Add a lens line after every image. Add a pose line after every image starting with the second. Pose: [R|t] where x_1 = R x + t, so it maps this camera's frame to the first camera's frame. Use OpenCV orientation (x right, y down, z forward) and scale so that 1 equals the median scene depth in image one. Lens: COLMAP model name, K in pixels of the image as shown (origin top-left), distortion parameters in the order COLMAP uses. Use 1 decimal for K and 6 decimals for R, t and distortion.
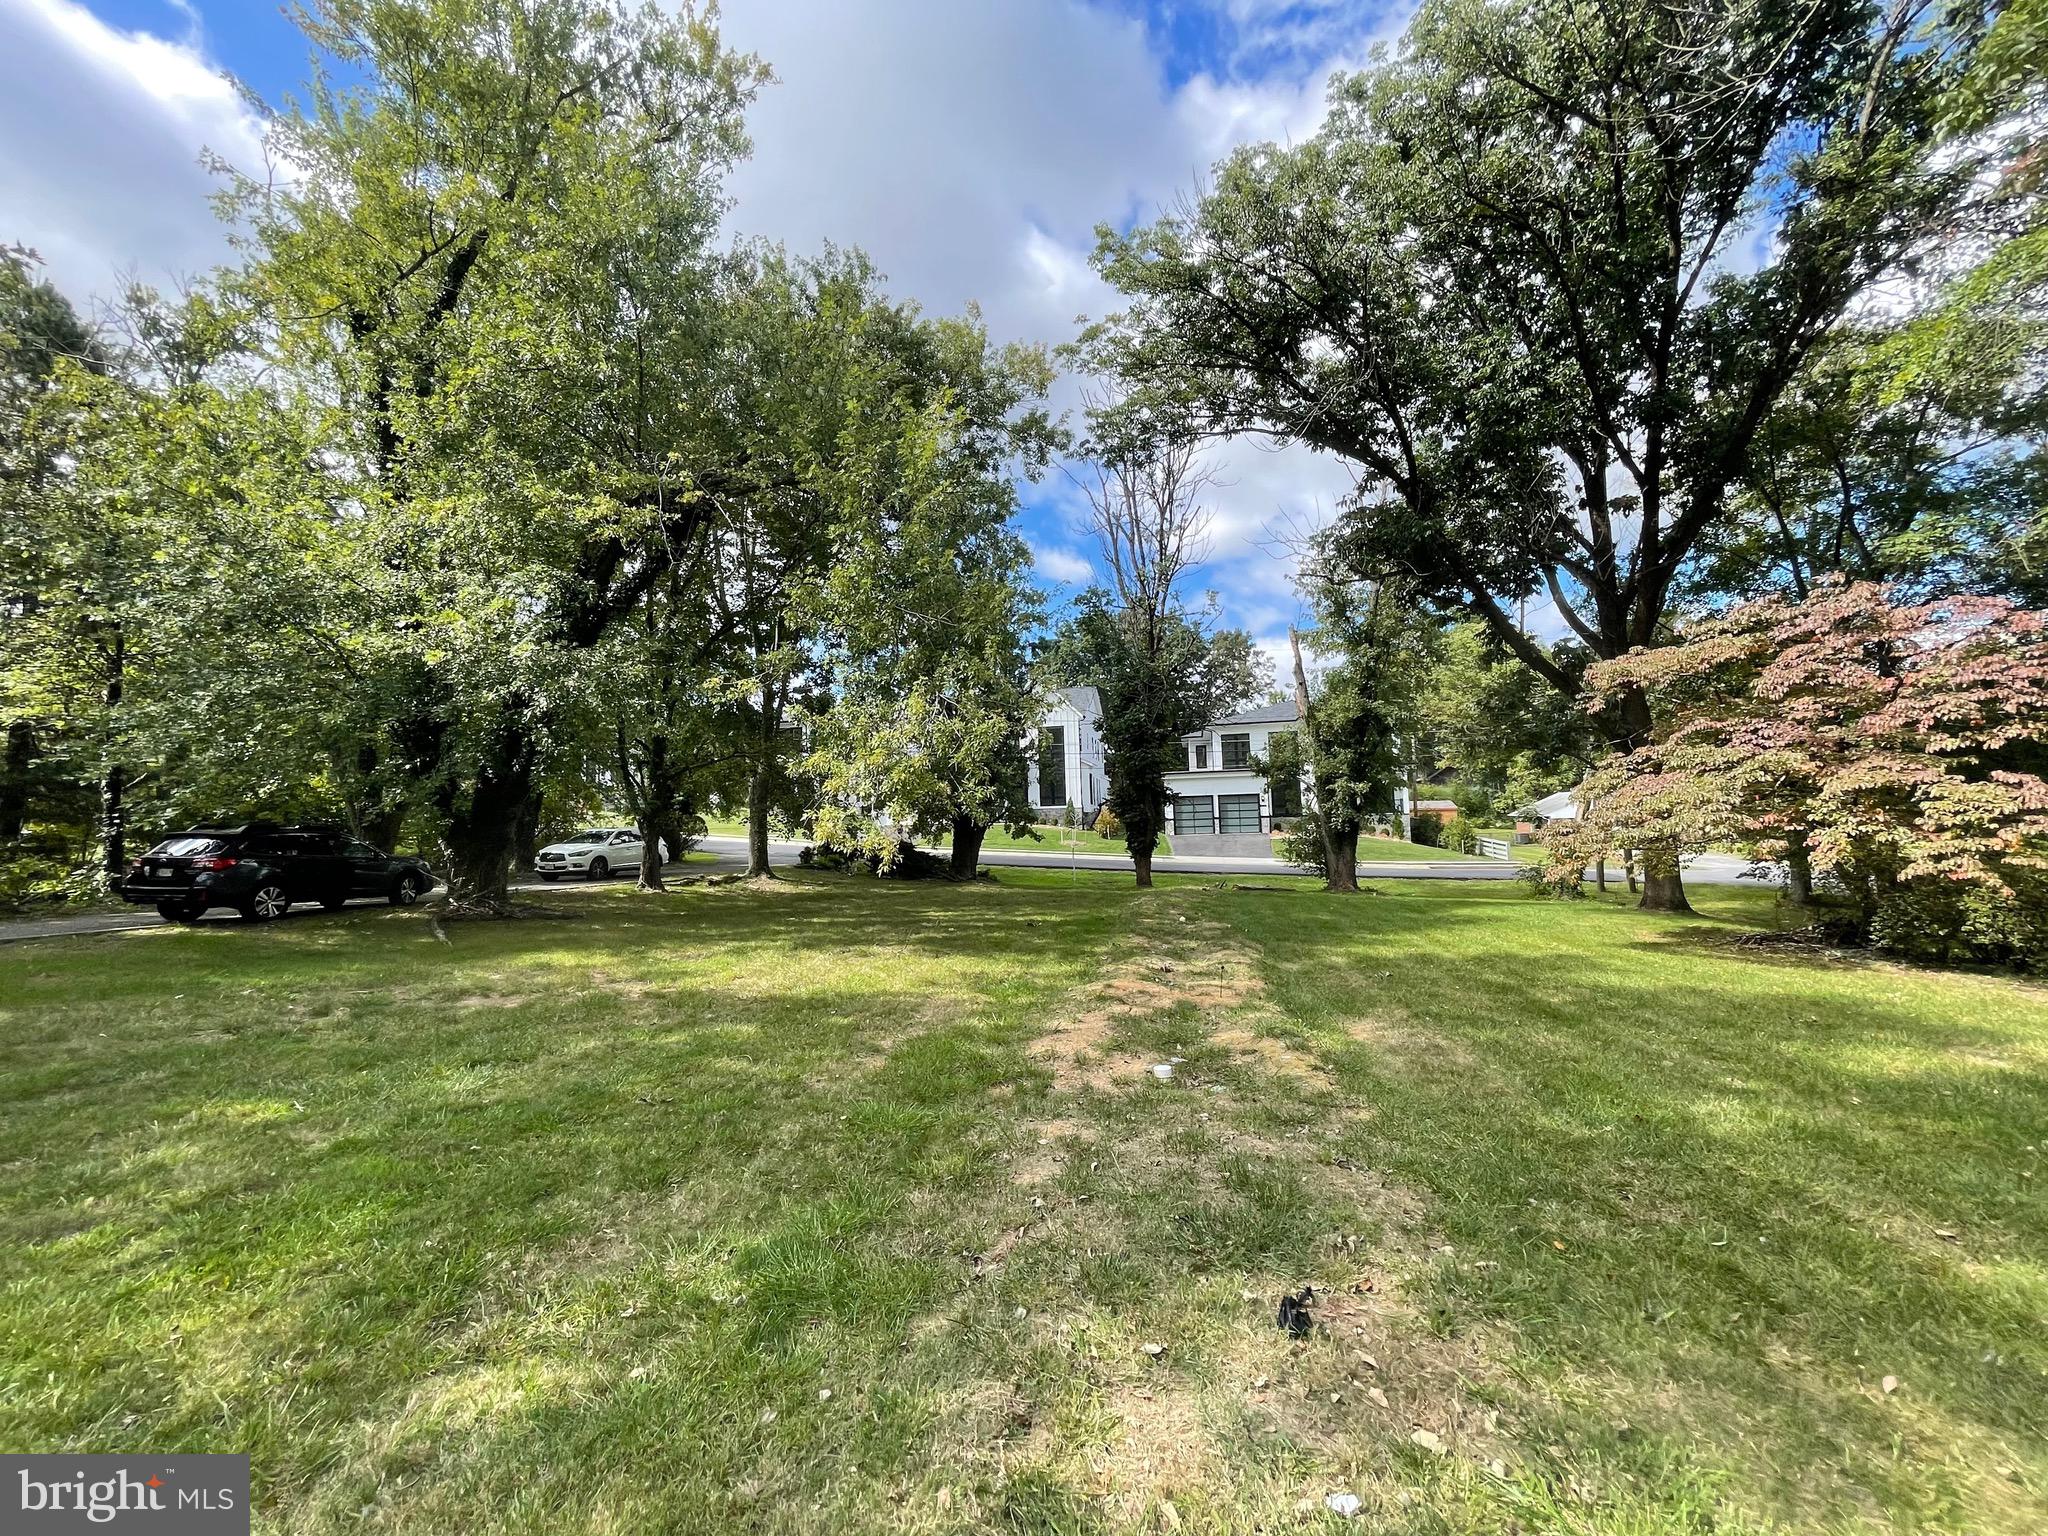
lens RADIAL K [[833.8, 0, 1011.7], [0, 833.8, 760.1], [0, 0, 1]] dist [0.000507, 0.001159]
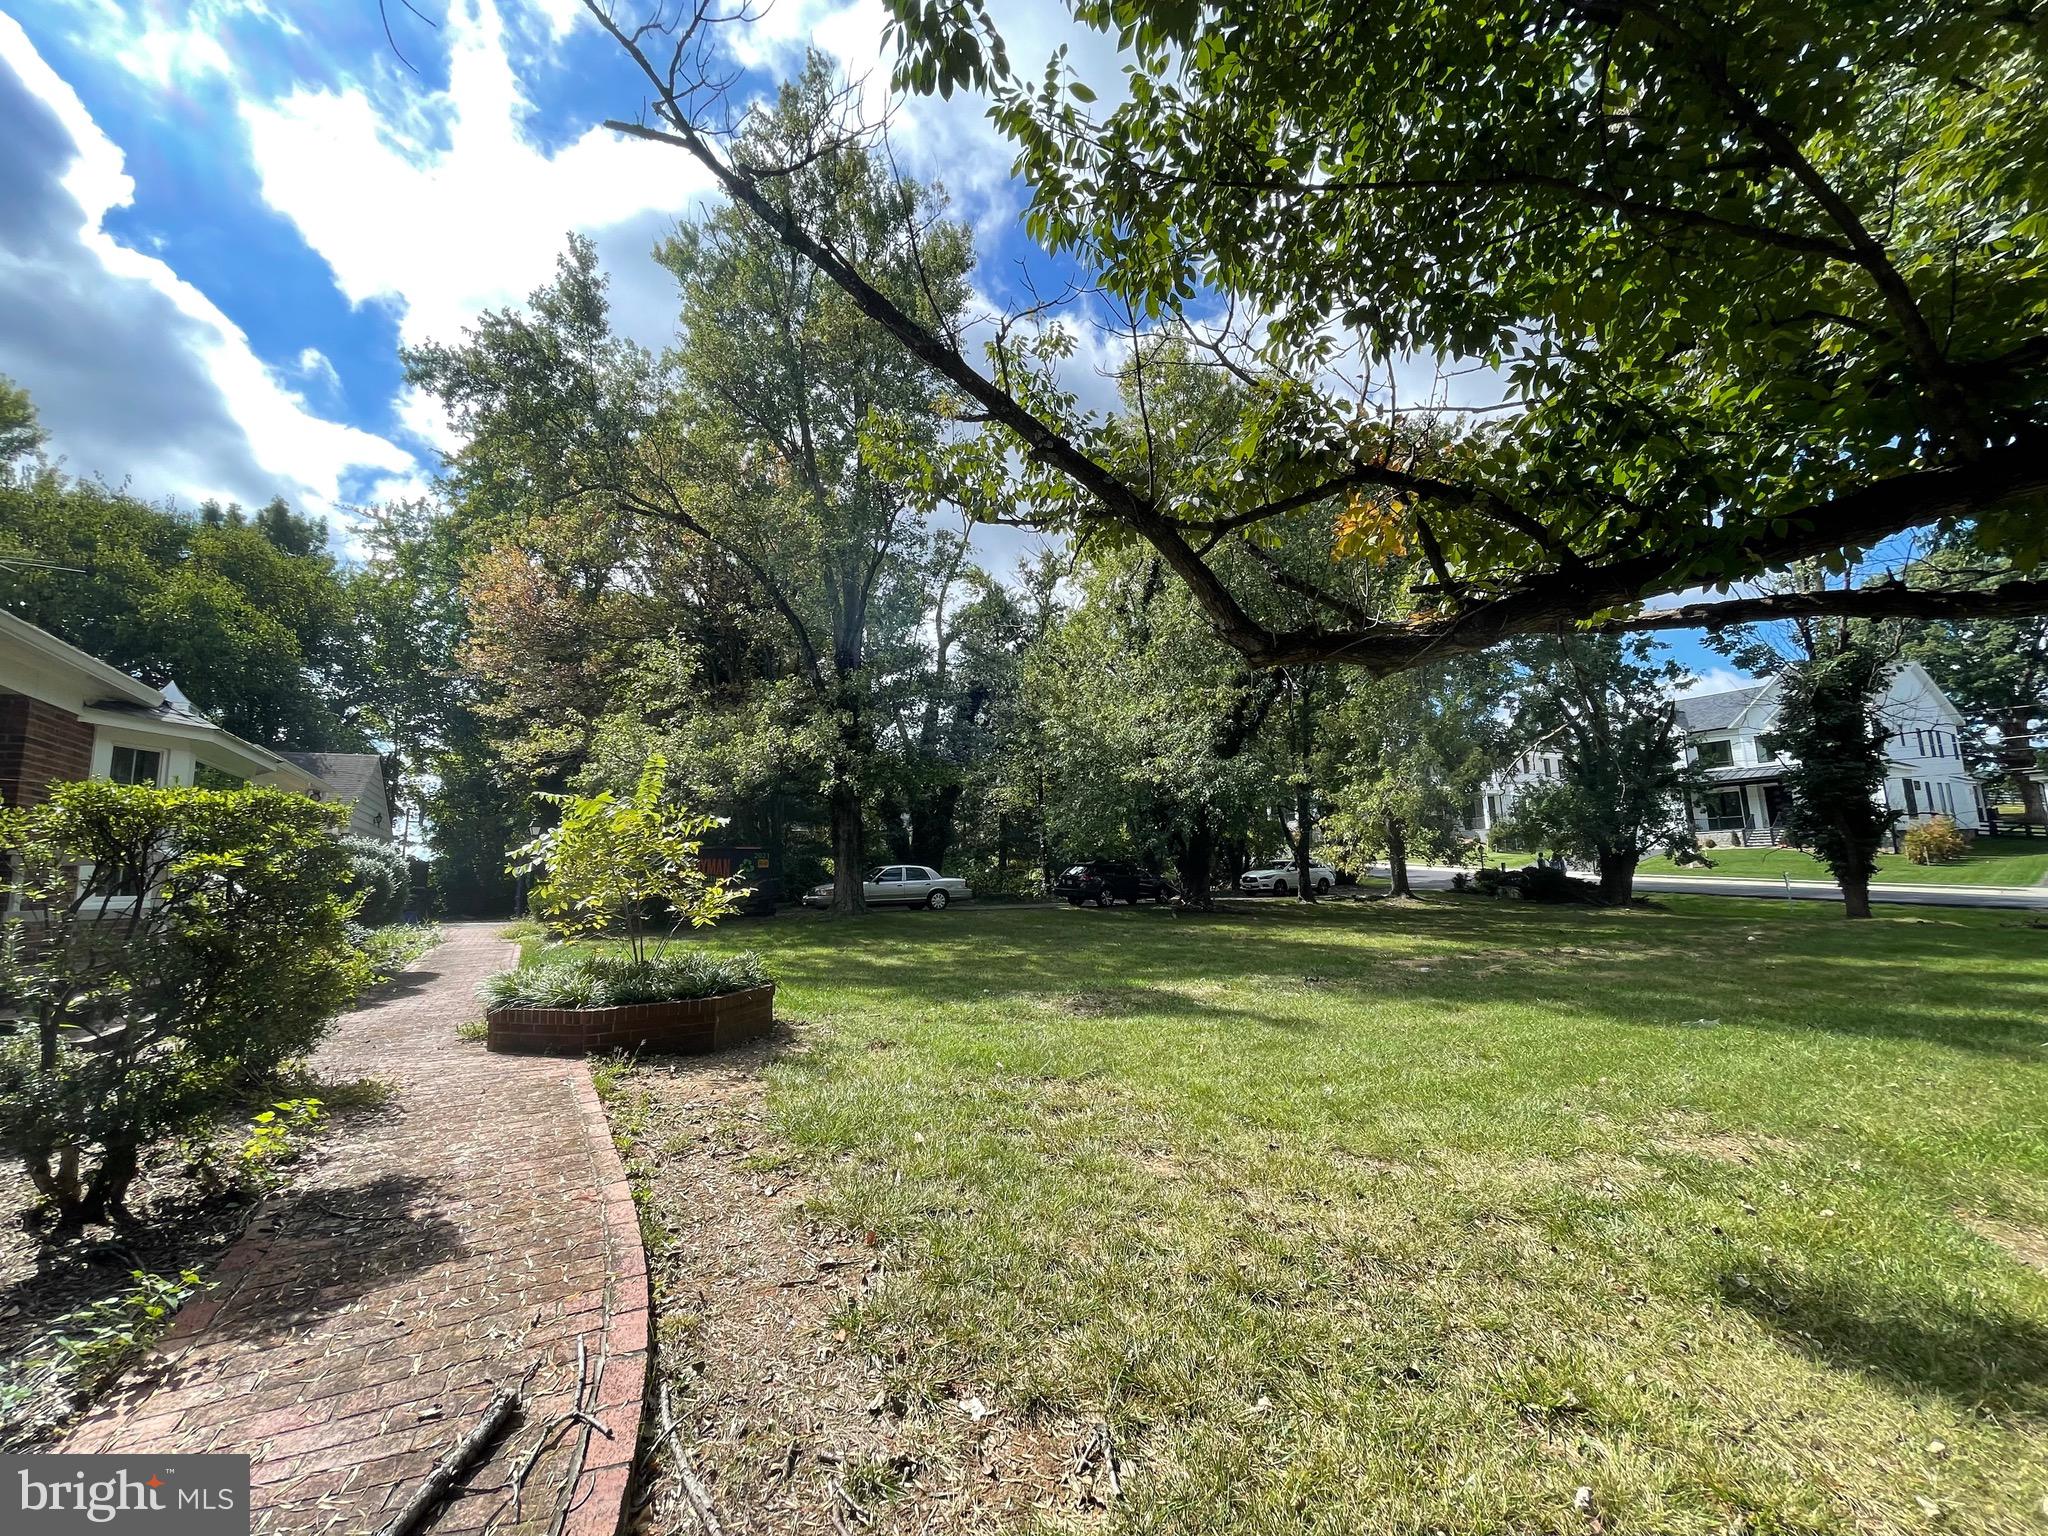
lens RADIAL K [[833.8, 0, 1011.0], [0, 833.8, 761.0], [0, 0, 1]] dist [0.000507, 0.001159]
pose [[0.673732, -0.099681, -0.732222, 0.246446], [0.073988, 0.994981, -0.067375, -0.021977], [0.735262, -0.008783, 0.677726, -0.283978]]
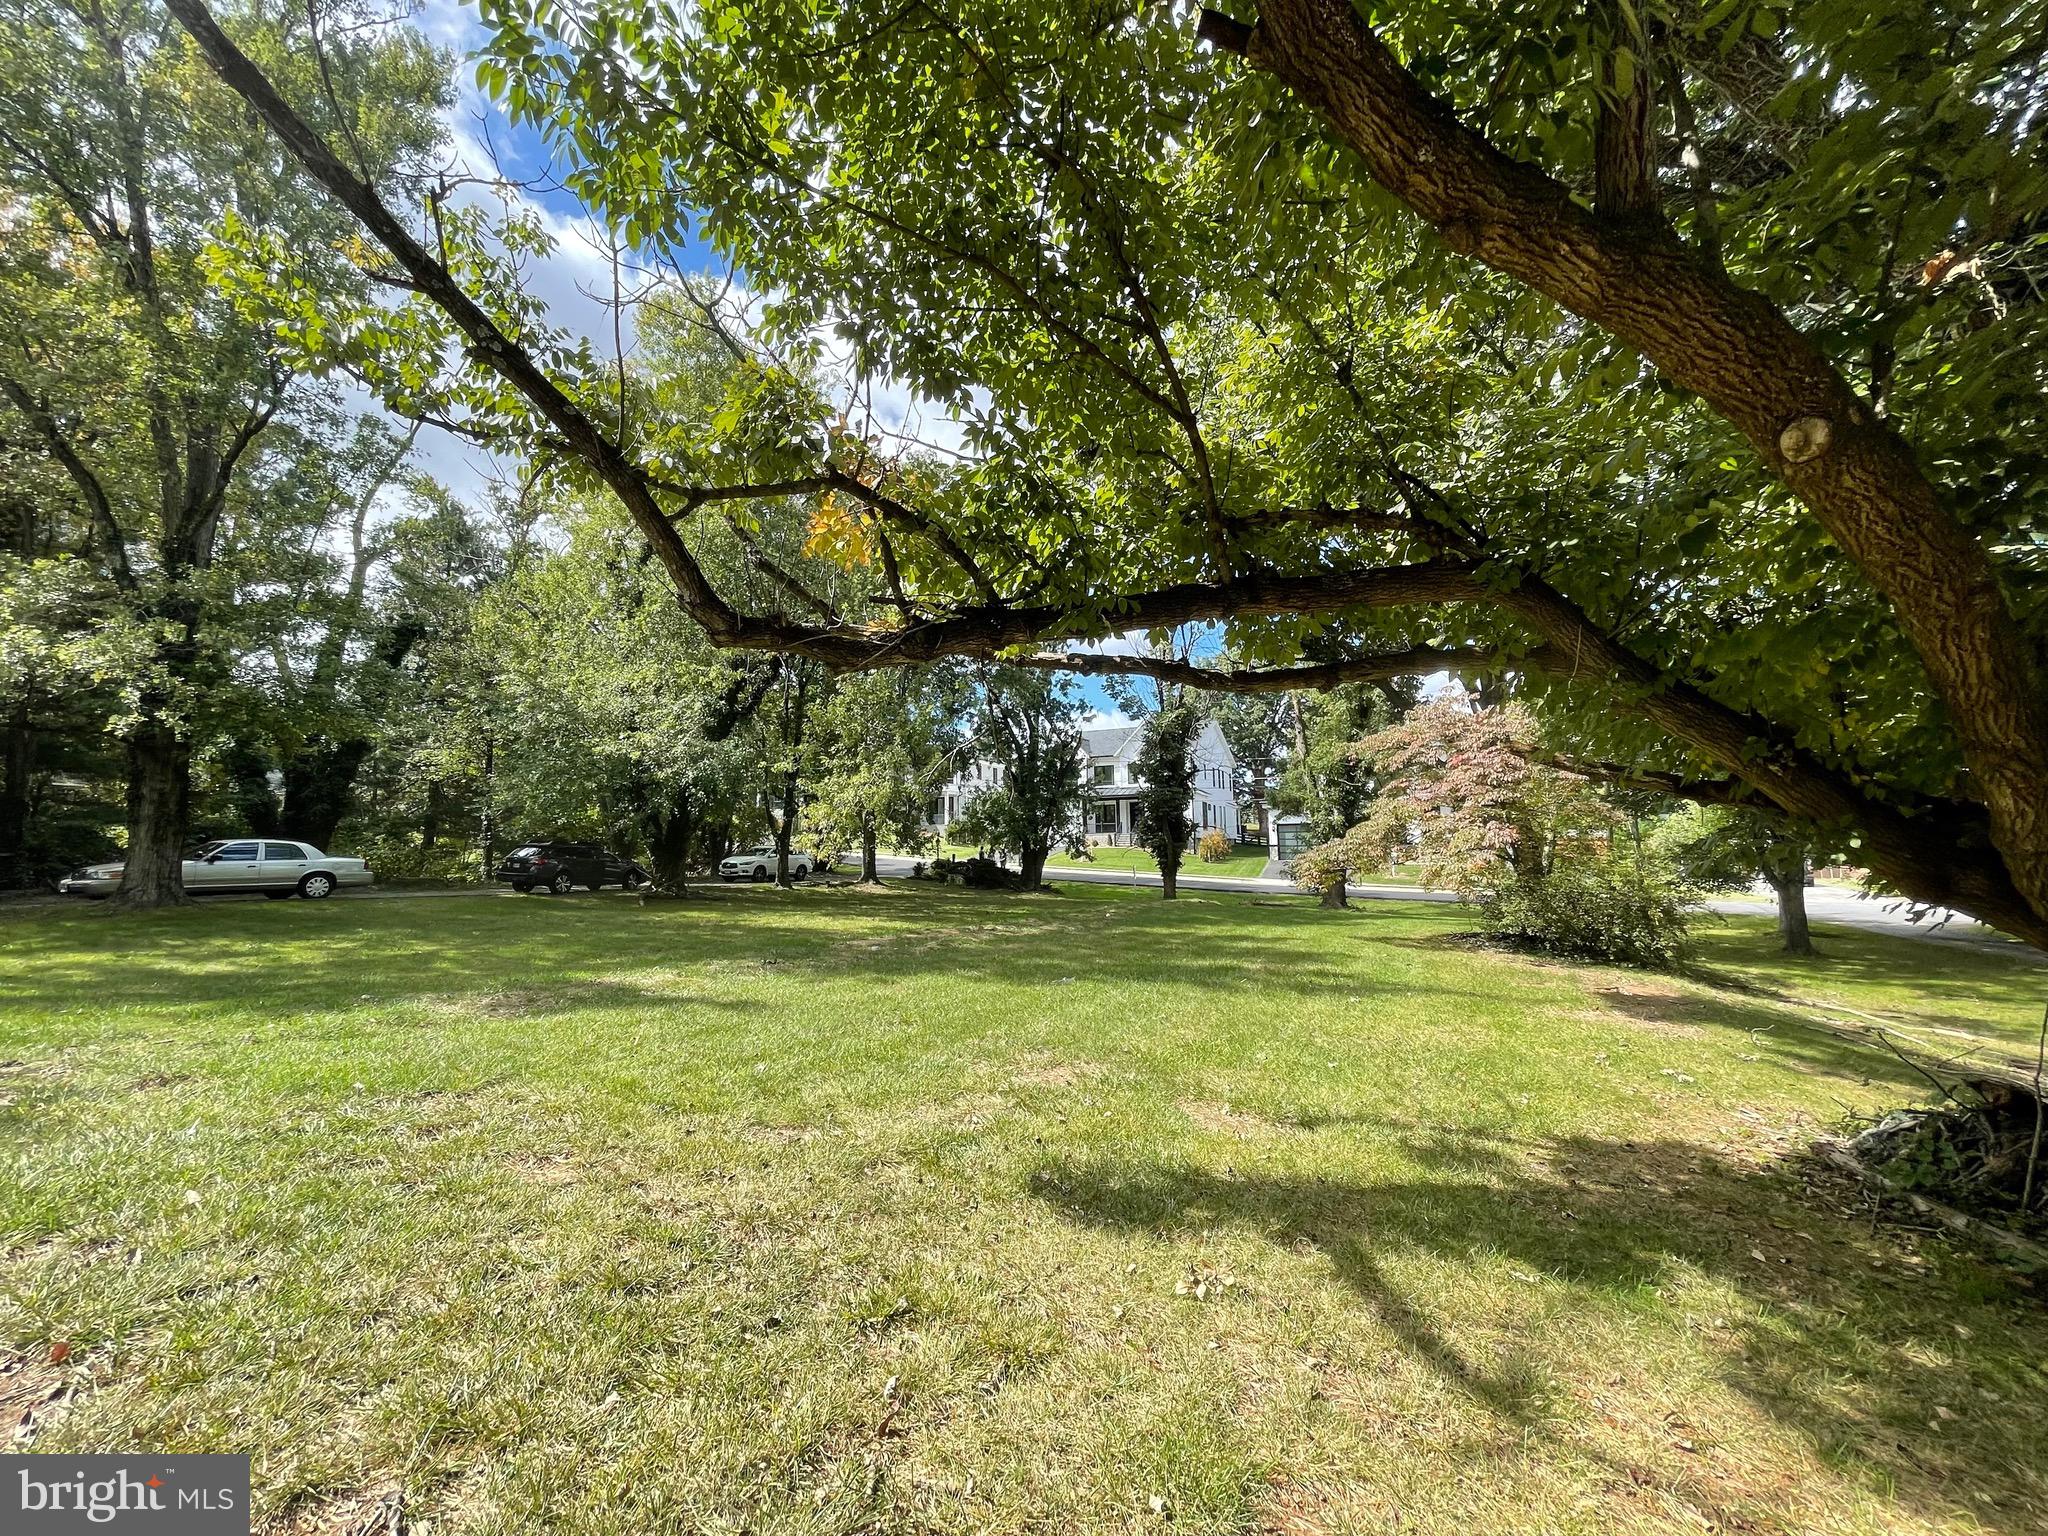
lens RADIAL K [[833.8, 0, 1013.1], [0, 833.8, 761.6], [0, 0, 1]] dist [0.000507, 0.001159]
pose [[0.972120, -0.011851, -0.234186, 0.253809], [0.005706, 0.999622, -0.026901, -0.020778], [0.234417, 0.024814, 0.971819, -0.279654]]
